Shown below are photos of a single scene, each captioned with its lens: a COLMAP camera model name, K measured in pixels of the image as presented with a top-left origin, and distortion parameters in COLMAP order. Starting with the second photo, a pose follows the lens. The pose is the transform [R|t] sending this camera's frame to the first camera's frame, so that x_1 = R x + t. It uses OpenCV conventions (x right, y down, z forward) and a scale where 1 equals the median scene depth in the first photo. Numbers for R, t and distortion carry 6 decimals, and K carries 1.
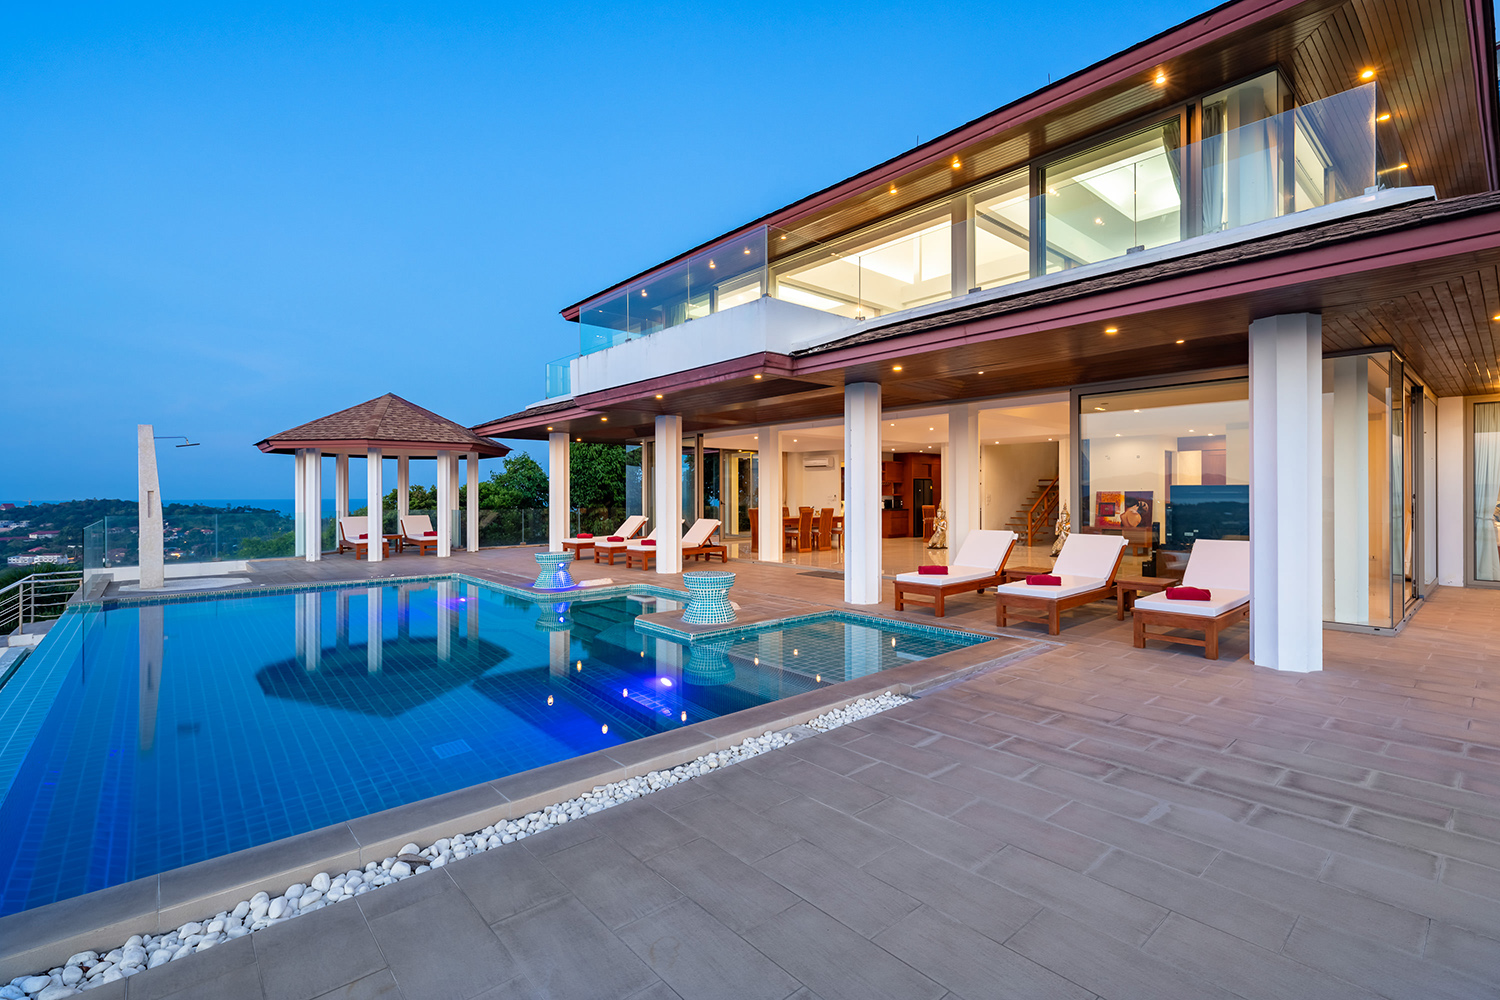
lens RADIAL K [[681.3, 0, 747.5], [0, 681.3, 495.8], [0, 0, 1]] dist [-0.010475, -0.000157]
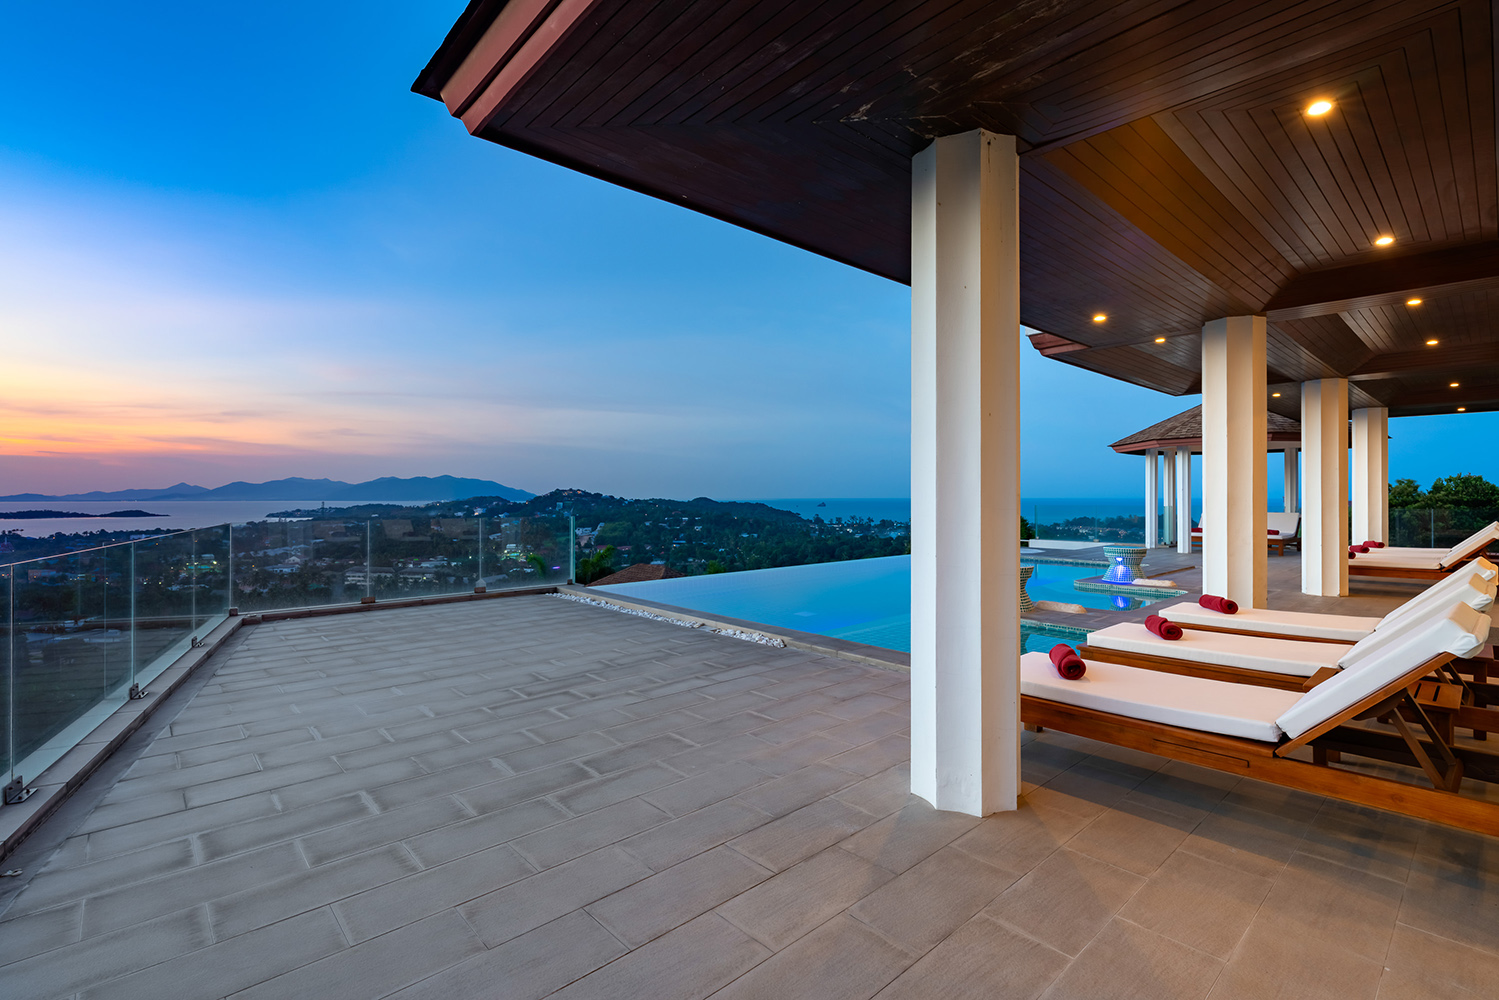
lens RADIAL K [[680.9, 0, 747.3], [0, 680.9, 503.5], [0, 0, 1]] dist [-0.010475, -0.000157]
pose [[0.018084, 0.014551, -0.999731, 2.023109], [0.001948, 0.999892, 0.014589, 0.011756], [0.999835, -0.002211, 0.018053, 1.229542]]
